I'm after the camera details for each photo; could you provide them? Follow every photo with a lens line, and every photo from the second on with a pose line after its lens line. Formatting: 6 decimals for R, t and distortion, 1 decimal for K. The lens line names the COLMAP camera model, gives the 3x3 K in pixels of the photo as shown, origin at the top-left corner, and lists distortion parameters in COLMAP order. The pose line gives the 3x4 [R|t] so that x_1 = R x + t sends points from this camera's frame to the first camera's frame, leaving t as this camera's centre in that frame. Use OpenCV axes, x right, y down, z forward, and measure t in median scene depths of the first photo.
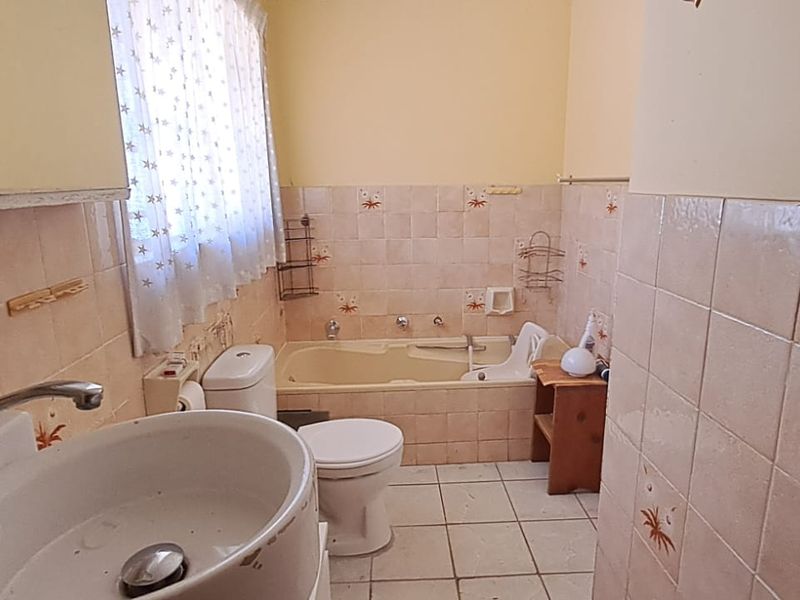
lens RADIAL K [[524.3, 0, 411.0], [0, 524.3, 300.9], [0, 0, 1]] dist [-0.007653, 0.001932]
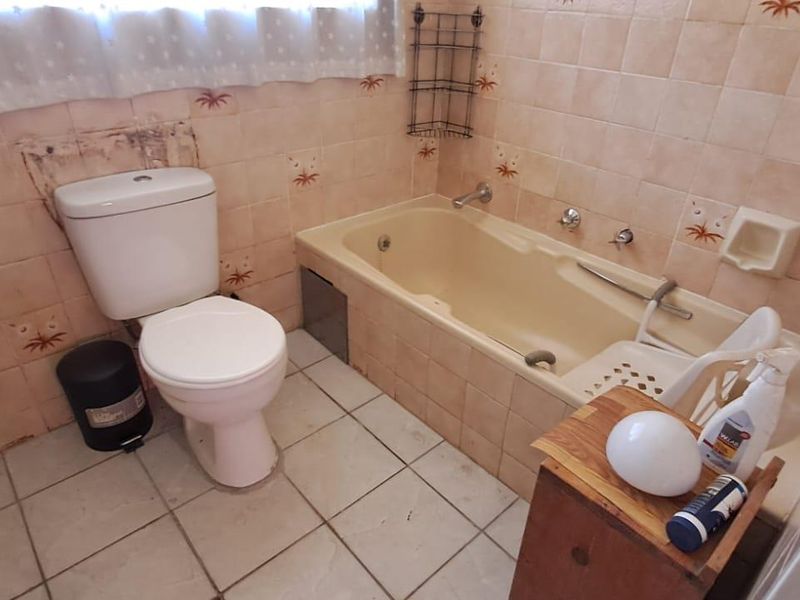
lens RADIAL K [[524.3, 0, 411.0], [0, 524.3, 300.9], [0, 0, 1]] dist [-0.007653, 0.001932]
pose [[0.638838, 0.426580, -0.640246, 0.301182], [-0.211283, 0.897482, 0.387151, -0.070304], [0.739760, -0.112054, 0.663474, 0.460487]]
